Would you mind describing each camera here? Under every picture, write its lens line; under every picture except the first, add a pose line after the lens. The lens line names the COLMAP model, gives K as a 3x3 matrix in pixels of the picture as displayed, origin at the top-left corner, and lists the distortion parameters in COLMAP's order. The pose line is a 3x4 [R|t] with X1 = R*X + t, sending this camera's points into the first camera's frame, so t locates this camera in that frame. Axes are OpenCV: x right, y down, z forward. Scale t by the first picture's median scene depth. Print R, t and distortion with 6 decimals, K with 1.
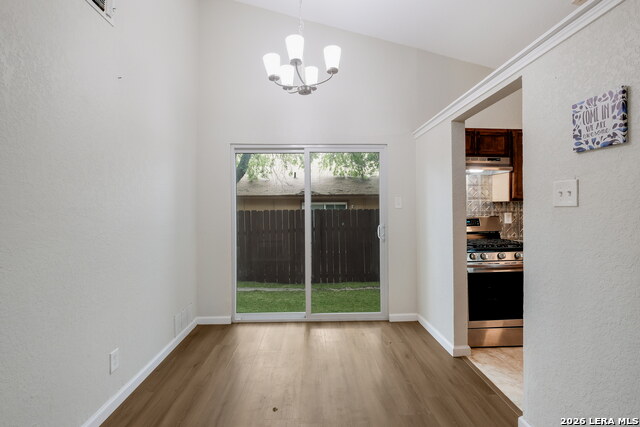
lens RADIAL K [[282.2, 0, 323.9], [0, 282.2, 208.1], [0, 0, 1]] dist [-0.023739, 0.000231]
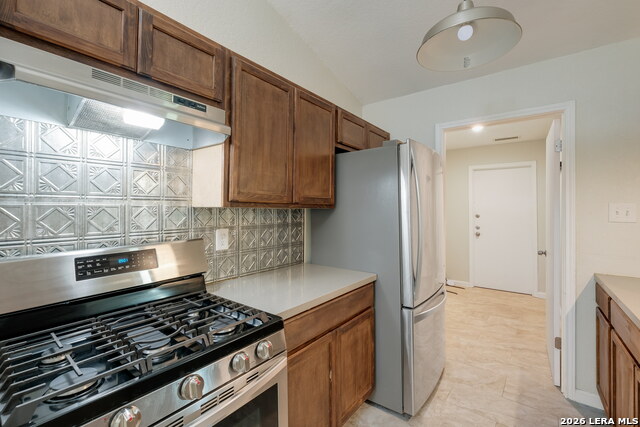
lens RADIAL K [[282.2, 0, 323.9], [0, 282.2, 207.7], [0, 0, 1]] dist [-0.023739, 0.000231]
pose [[0.608143, 0.013793, 0.793708, 0.364310], [-0.003965, 0.999889, -0.014338, -0.016111], [-0.793818, 0.005572, 0.608130, 0.539953]]
